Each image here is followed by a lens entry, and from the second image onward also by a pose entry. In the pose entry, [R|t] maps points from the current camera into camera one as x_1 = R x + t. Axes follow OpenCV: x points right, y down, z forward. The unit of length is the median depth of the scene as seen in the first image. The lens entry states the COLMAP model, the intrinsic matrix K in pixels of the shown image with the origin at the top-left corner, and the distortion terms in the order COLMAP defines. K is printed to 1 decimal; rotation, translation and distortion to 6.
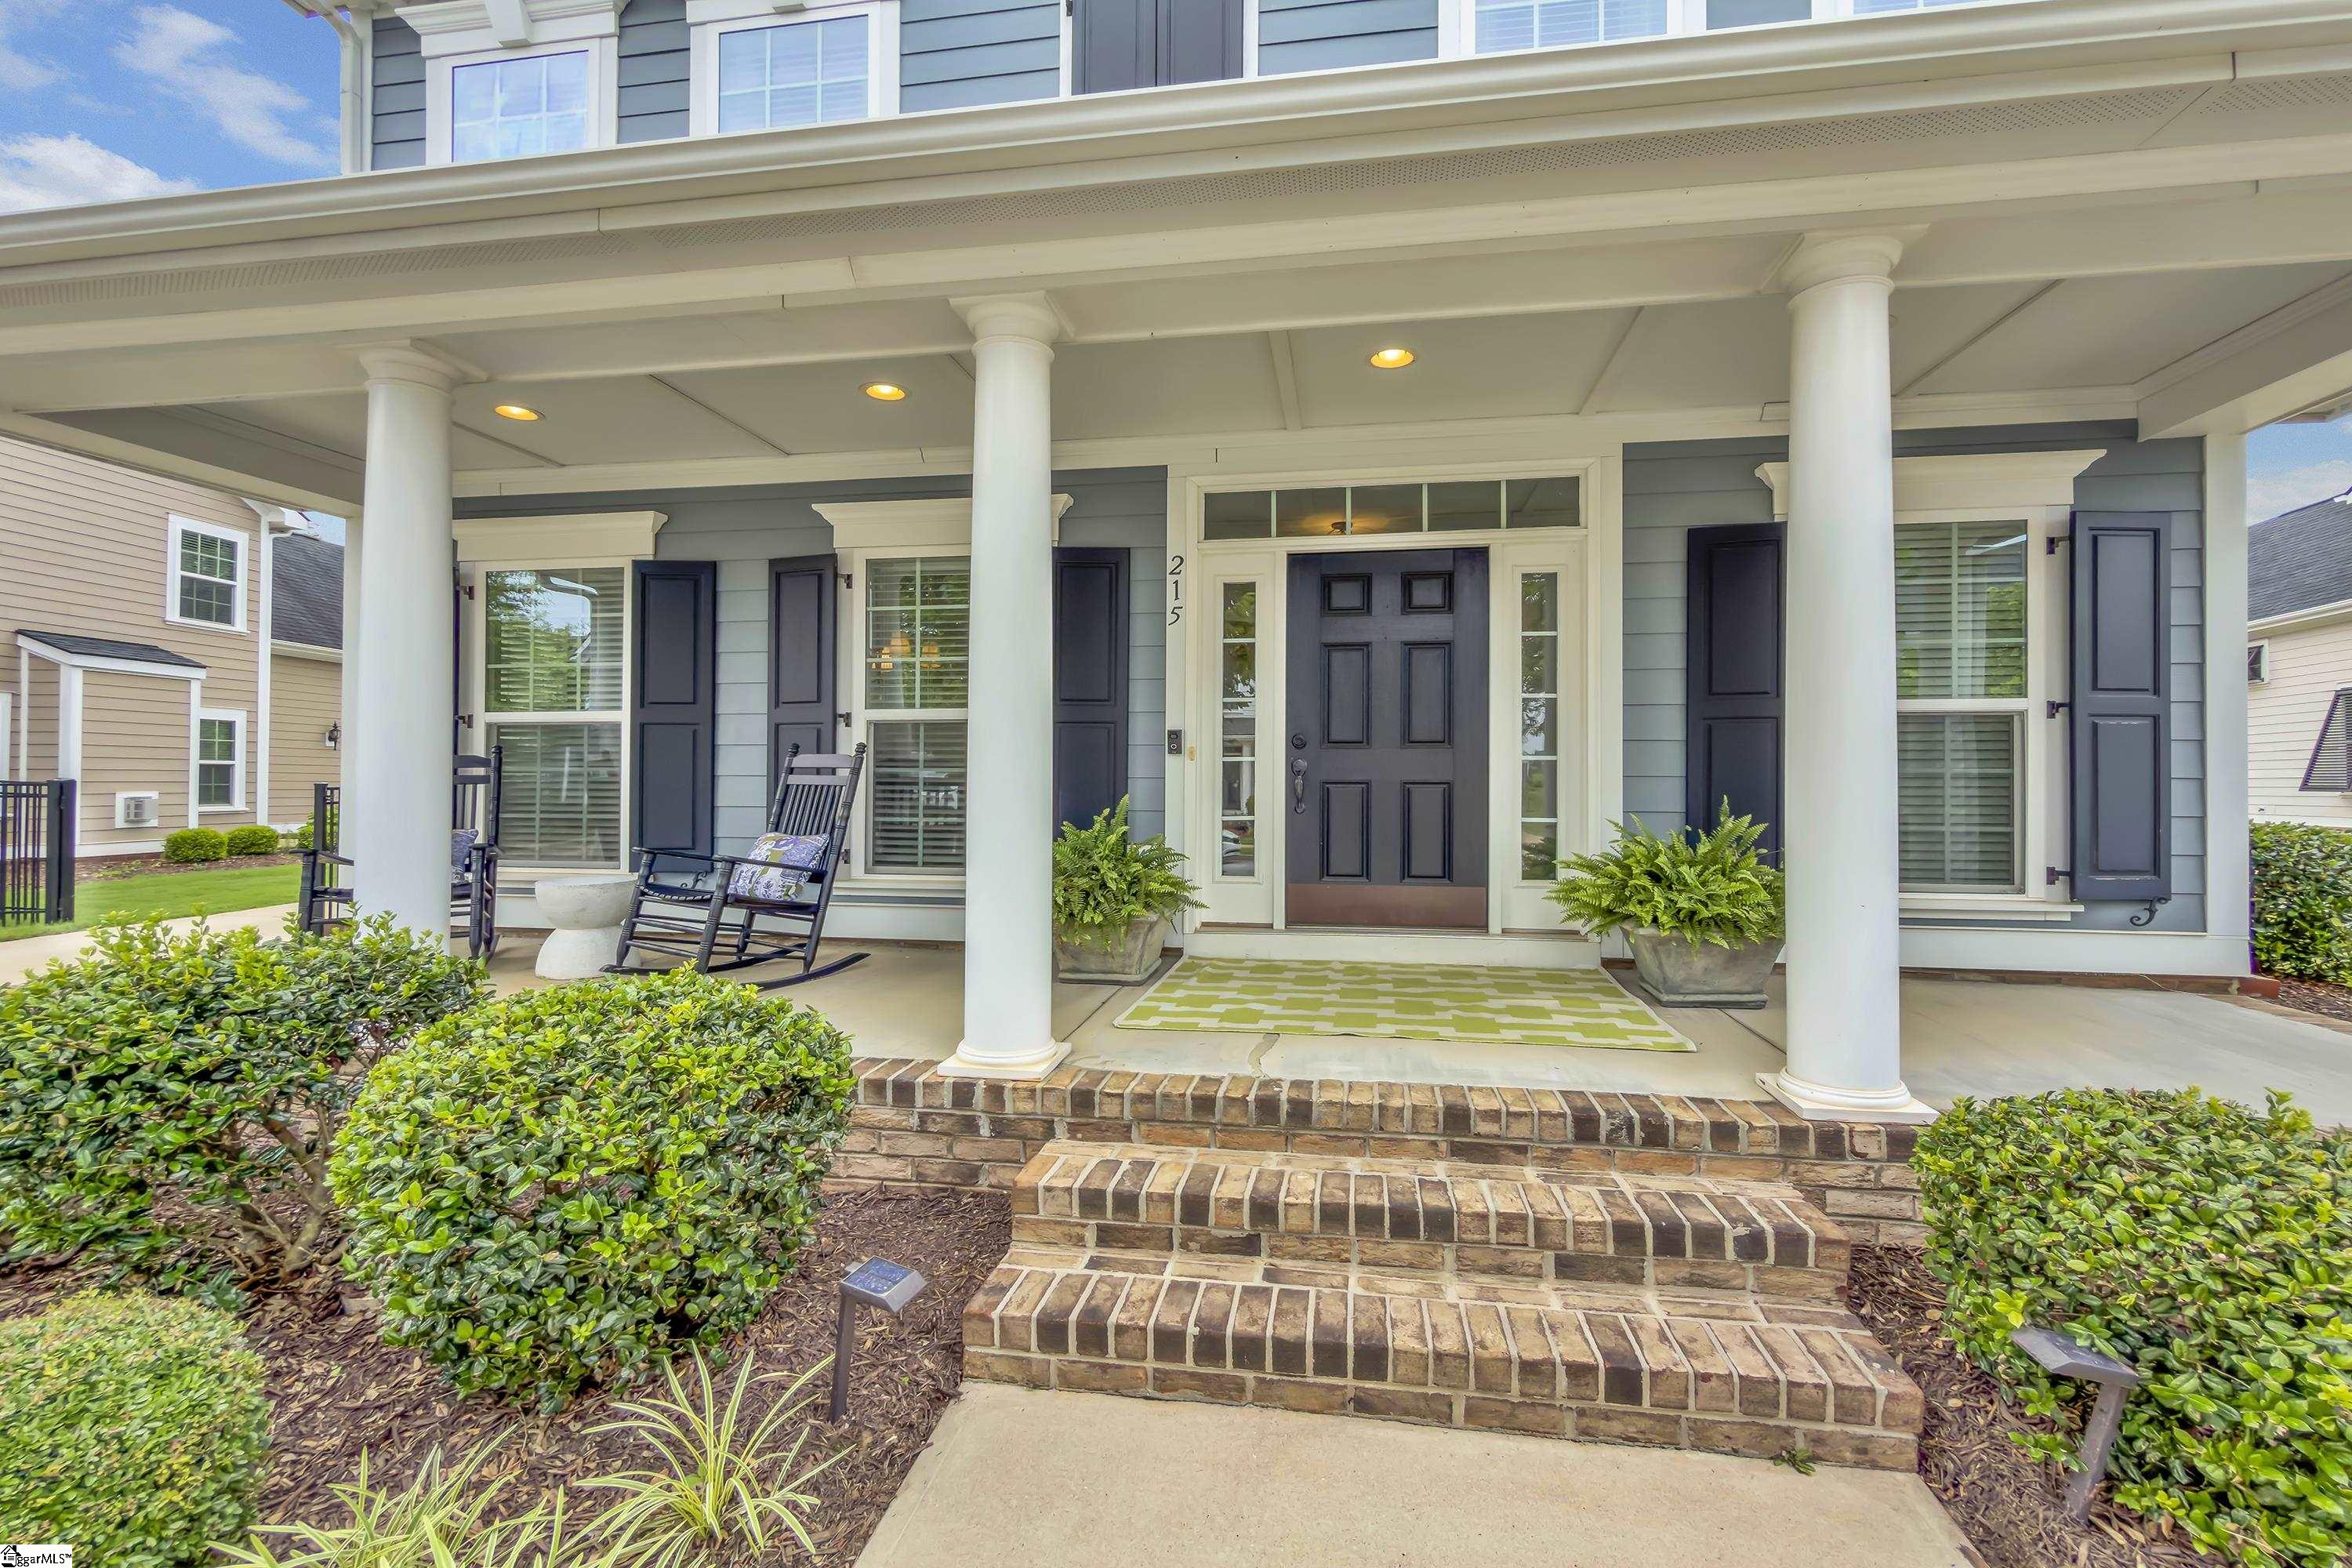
lens RADIAL K [[956.8, 0, 1171.5], [0, 956.8, 781.6], [0, 0, 1]] dist [-0.037140, 0.031832]
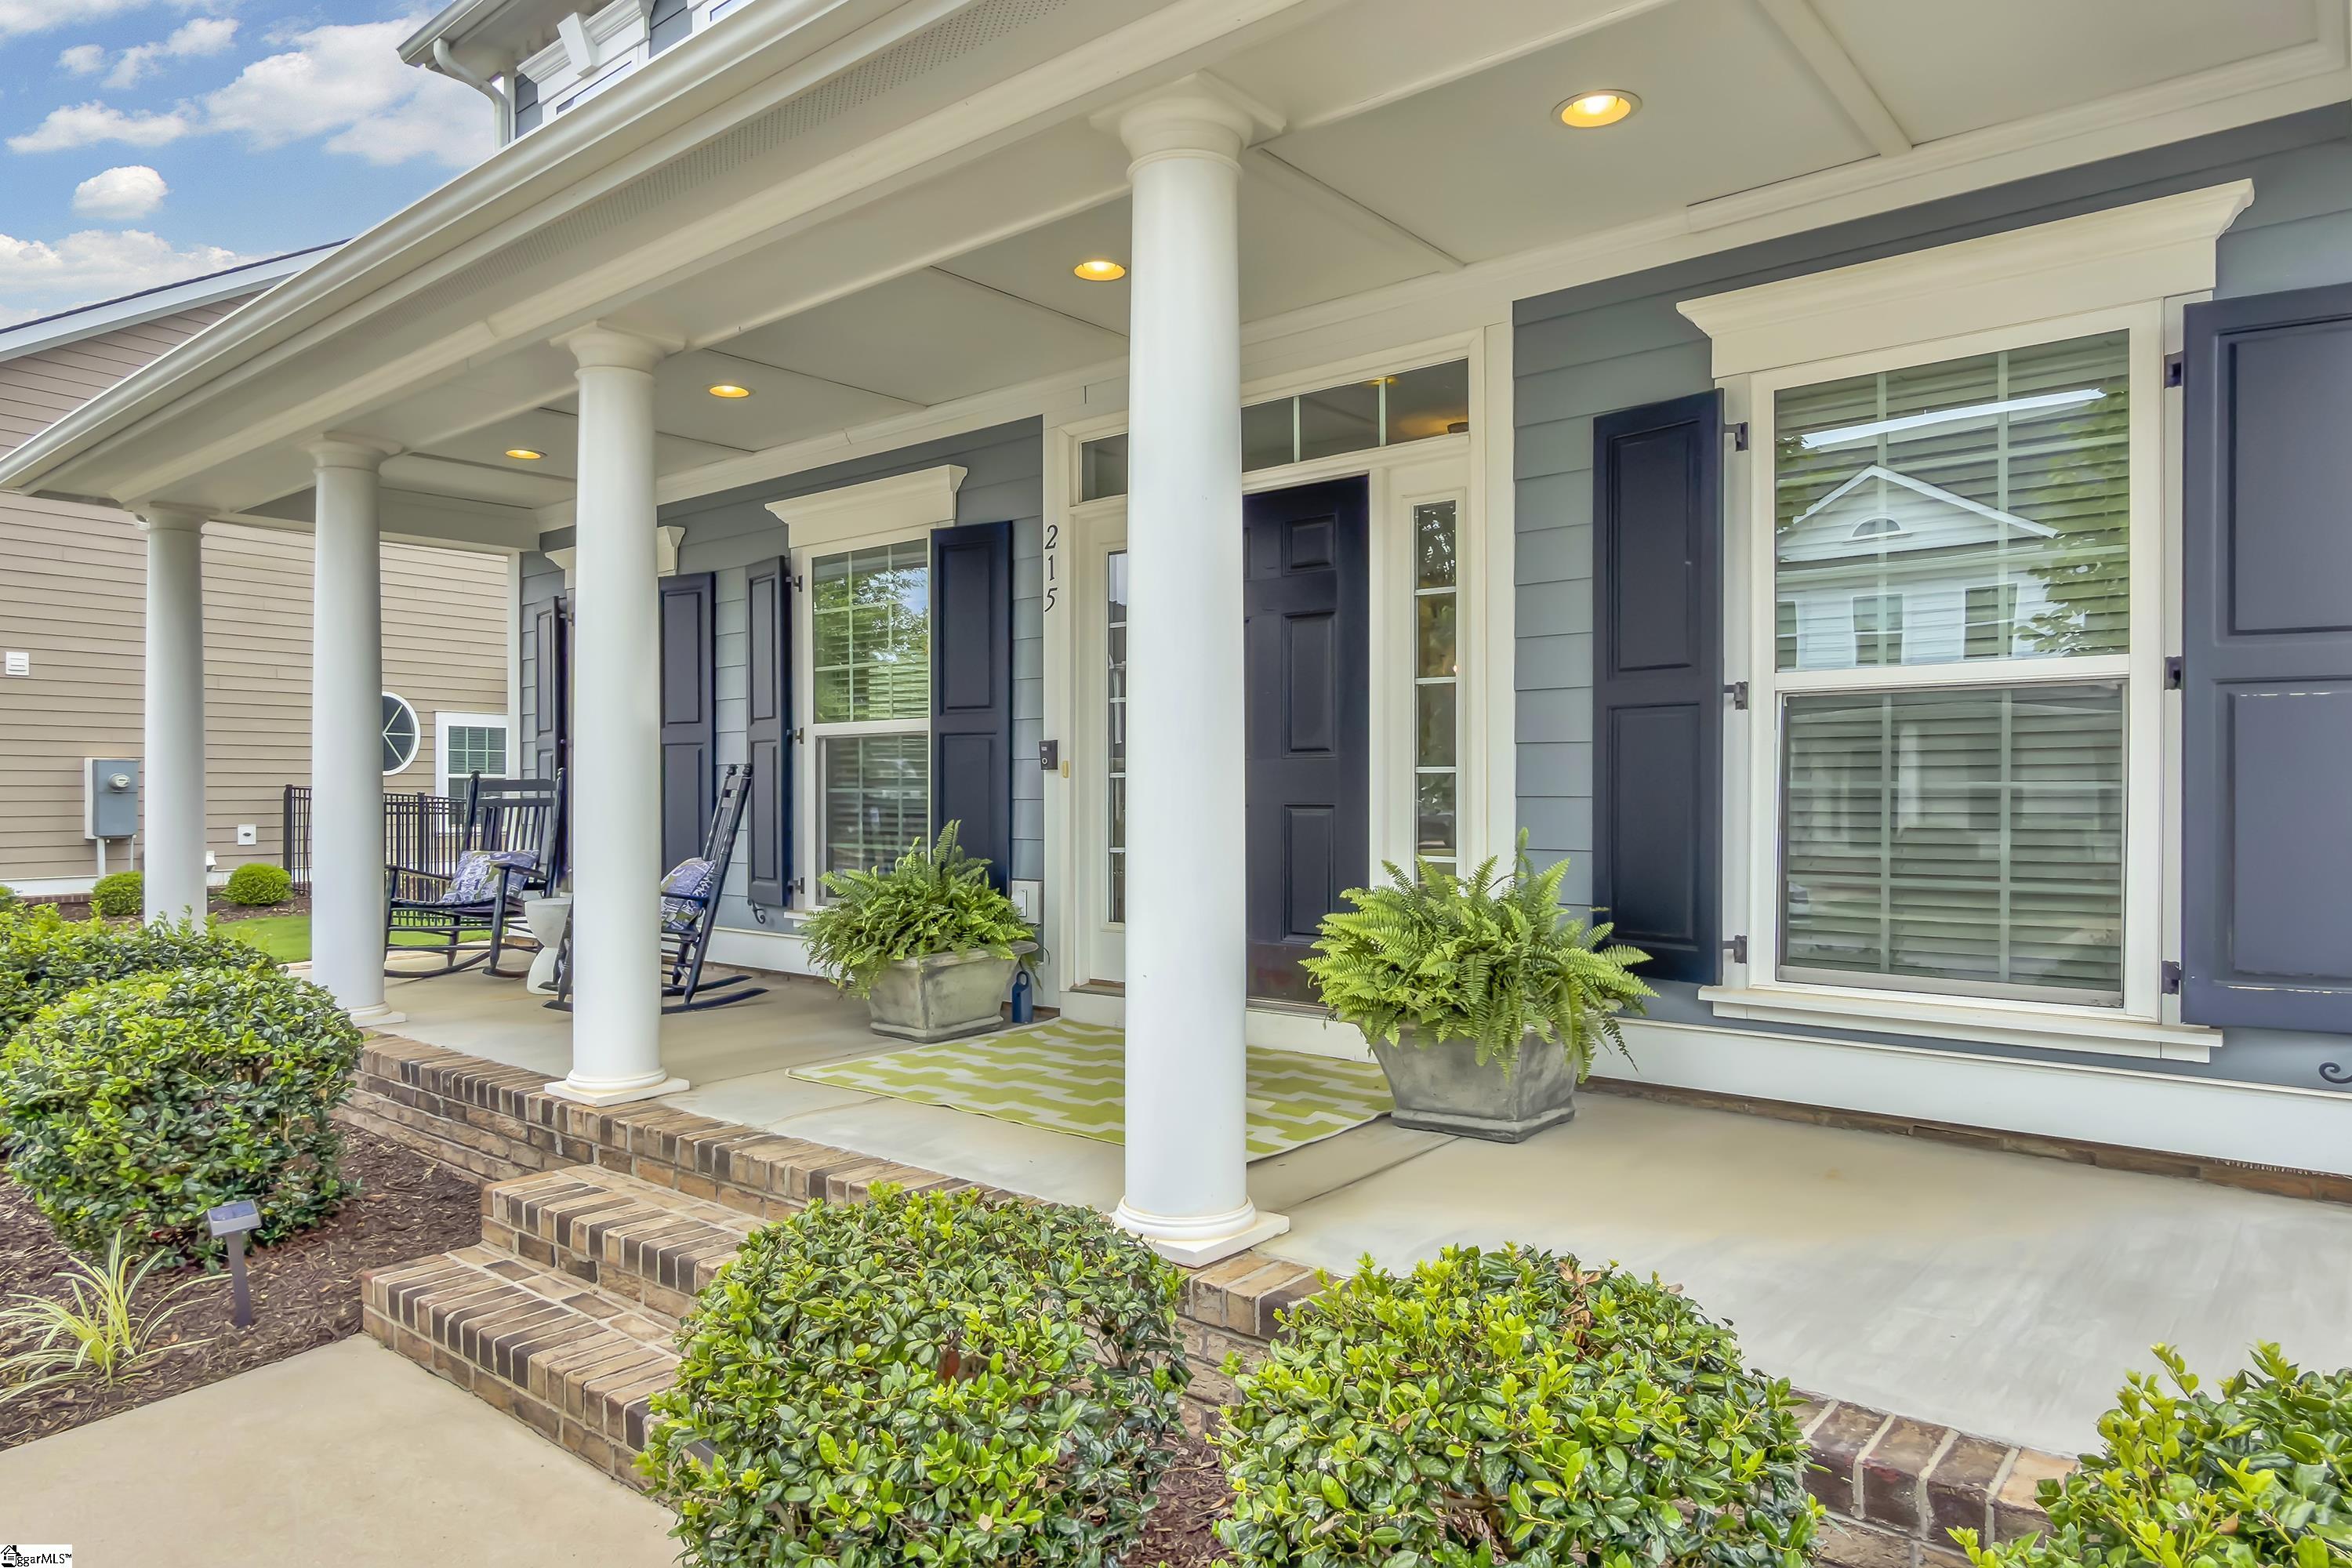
lens RADIAL K [[1445.1, 0, 1176.0], [0, 1445.1, 784.0], [0, 0, 1]] dist [0.014372, 0.000850]
pose [[0.856865, -0.010155, -0.515441, 0.863583], [0.013335, 0.999908, 0.002468, -0.021519], [0.515369, -0.008988, 0.856921, -0.009833]]
